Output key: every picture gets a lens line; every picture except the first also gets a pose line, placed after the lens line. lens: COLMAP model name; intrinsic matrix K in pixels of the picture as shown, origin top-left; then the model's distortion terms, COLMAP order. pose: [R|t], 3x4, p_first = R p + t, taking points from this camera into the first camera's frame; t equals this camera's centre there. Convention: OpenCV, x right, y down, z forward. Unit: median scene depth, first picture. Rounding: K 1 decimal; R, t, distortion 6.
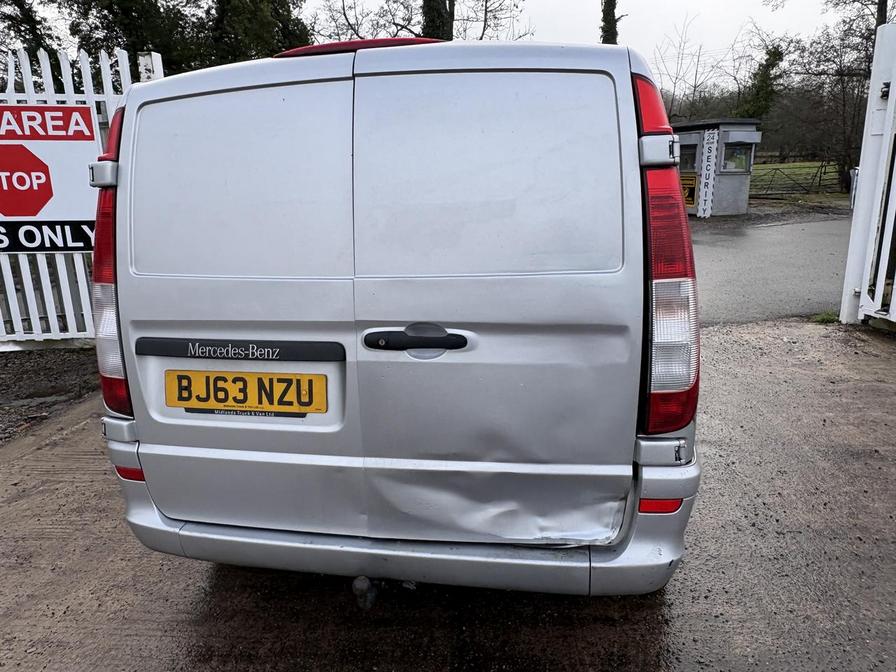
lens RADIAL K [[623.7, 0, 448.3], [0, 623.7, 329.3], [0, 0, 1]] dist [-0.002575, 0.002430]
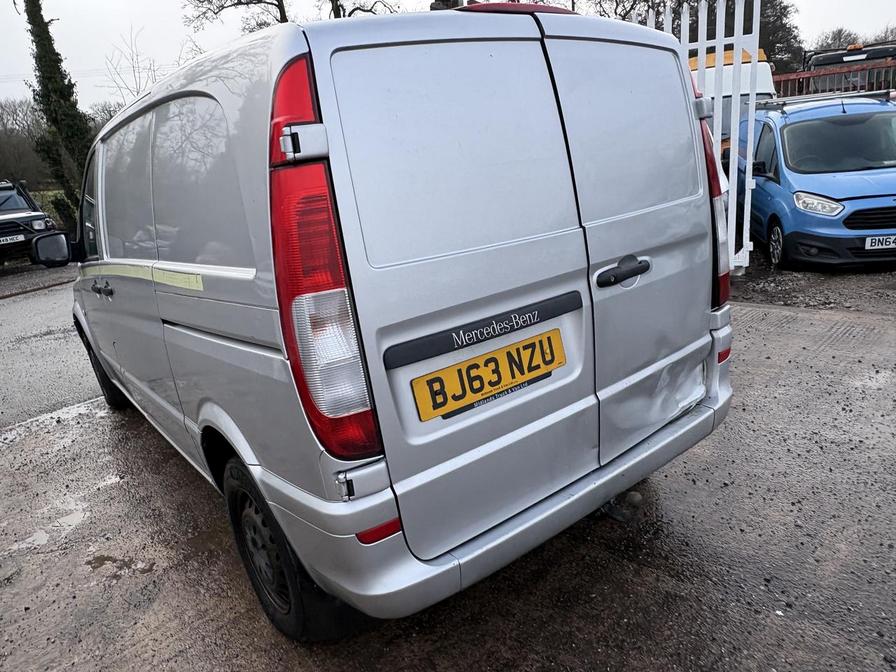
lens RADIAL K [[630.1, 0, 454.6], [0, 630.1, 335.1], [0, 0, 1]] dist [0.001435, 0.001493]
pose [[0.652324, -0.244280, 0.717496, -1.014743], [0.262050, 0.960949, 0.088919, -0.051037], [-0.711198, 0.130015, 0.690864, 0.389251]]
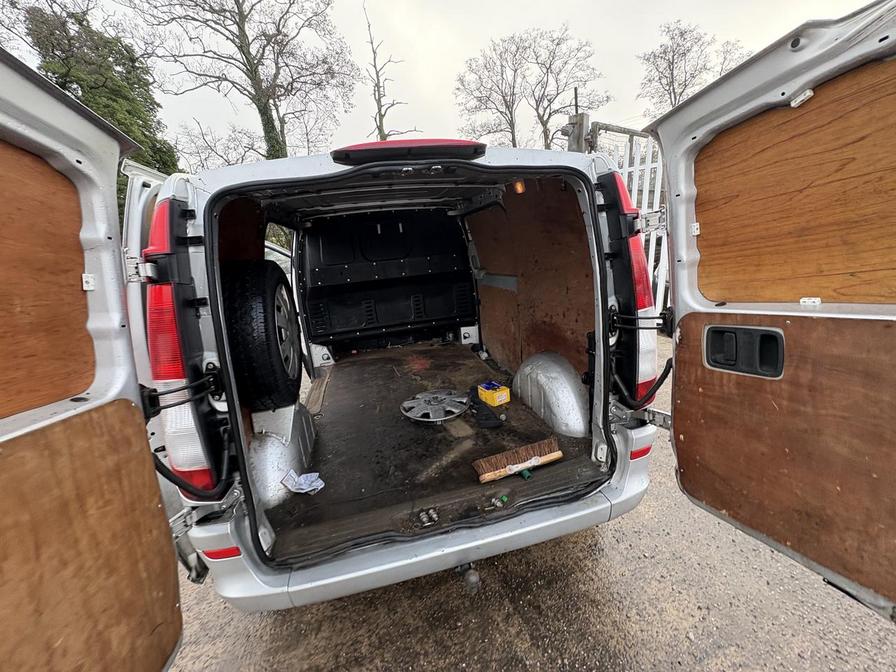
lens RADIAL K [[355.4, 0, 446.8], [0, 355.4, 337.6], [0, 0, 1]] dist [0.000342, 0.000259]
pose [[0.912702, -0.151770, 0.379395, -0.364578], [0.144228, 0.988360, 0.048411, -0.104509], [-0.382326, 0.010534, 0.923968, 0.332564]]
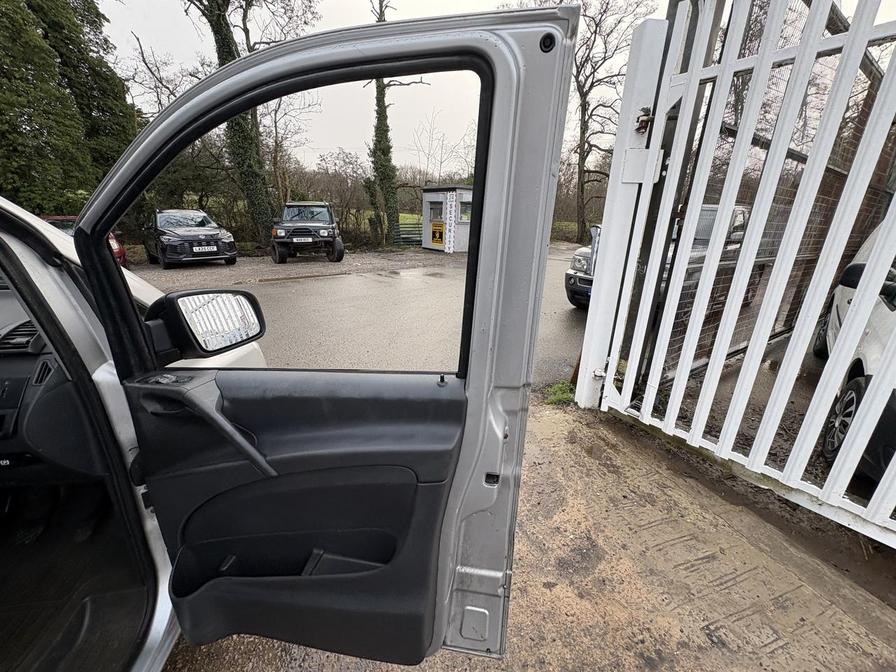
lens RADIAL K [[357.0, 0, 448.0], [0, 357.0, 336.0], [0, 0, 1]] dist [-0.000601, 0.000191]
pose [[0.933148, -0.062394, 0.354036, 0.867162], [0.036127, 0.996113, 0.080331, -0.463700], [-0.357672, -0.062170, 0.931775, 1.815694]]
